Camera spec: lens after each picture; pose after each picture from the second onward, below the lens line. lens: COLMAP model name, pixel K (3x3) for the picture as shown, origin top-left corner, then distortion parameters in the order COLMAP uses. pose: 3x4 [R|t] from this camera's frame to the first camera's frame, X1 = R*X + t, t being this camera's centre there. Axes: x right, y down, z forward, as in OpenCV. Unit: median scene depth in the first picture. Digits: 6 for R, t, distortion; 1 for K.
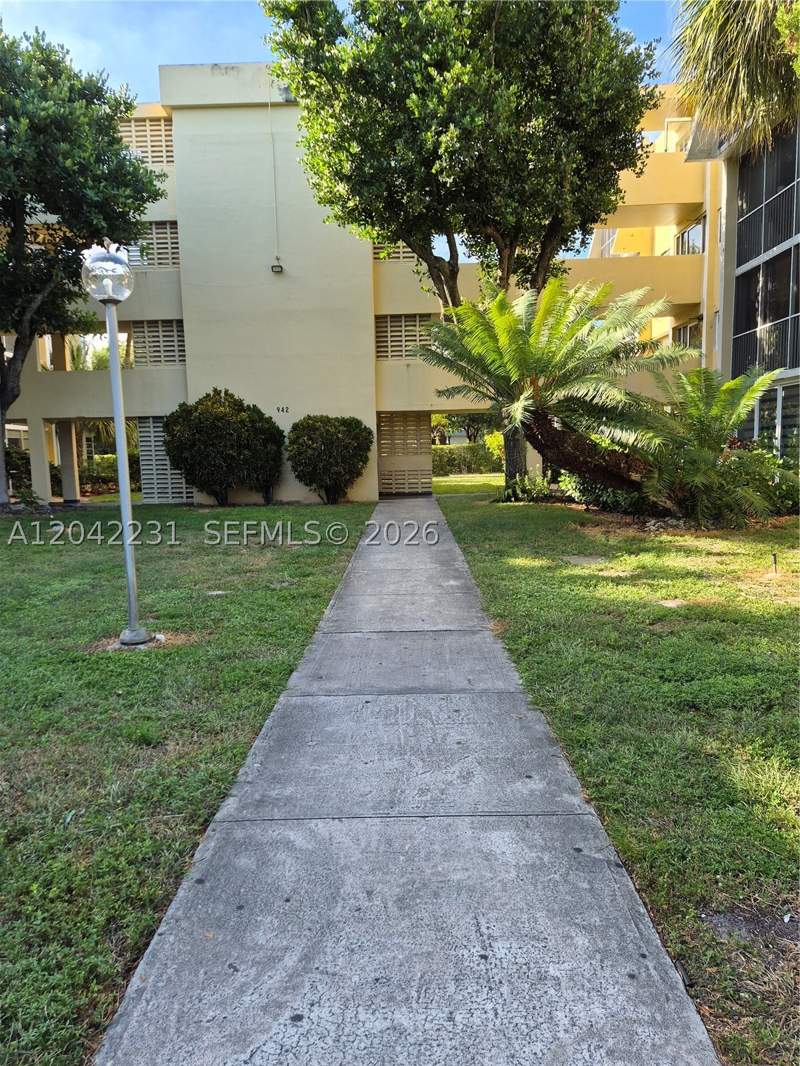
lens RADIAL K [[747.5, 0, 397.5], [0, 747.5, 537.4], [0, 0, 1]] dist [0.109907, -0.118728]
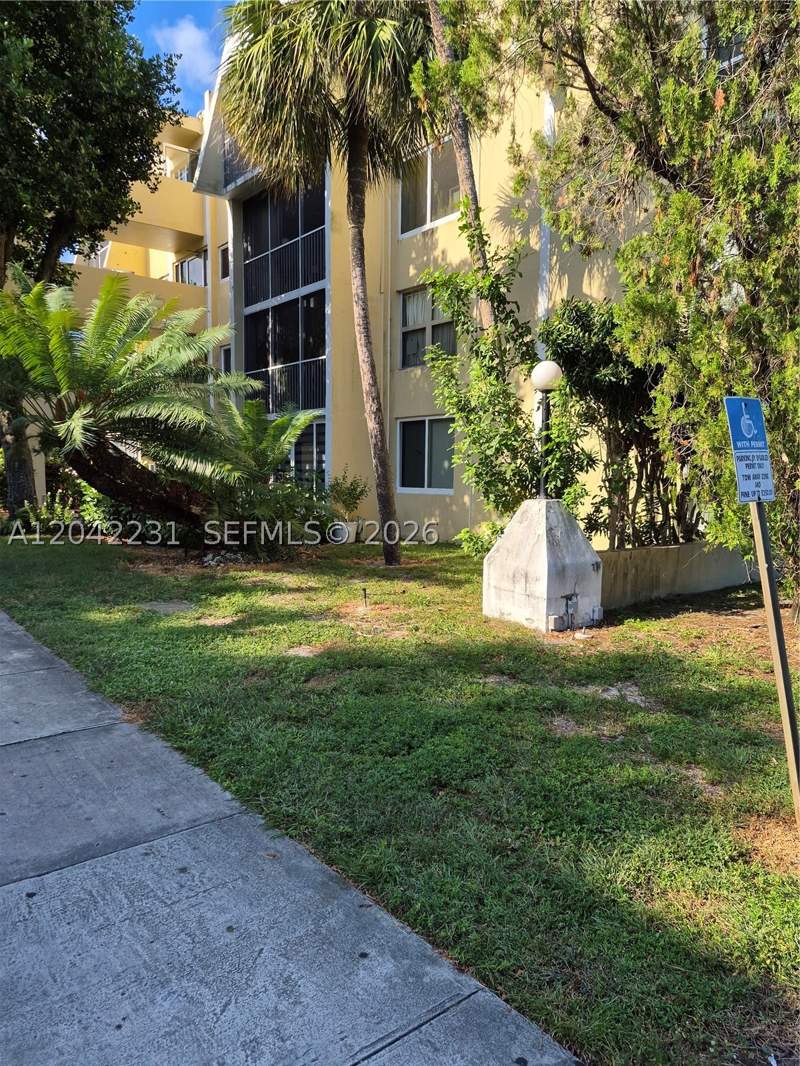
lens RADIAL K [[747.5, 0, 397.5], [0, 747.5, 537.4], [0, 0, 1]] dist [0.109907, -0.118728]
pose [[0.779956, -0.021997, 0.625448, -0.058346], [0.040161, 0.999081, -0.014945, -0.016955], [-0.624545, 0.036775, 0.780123, 0.090445]]
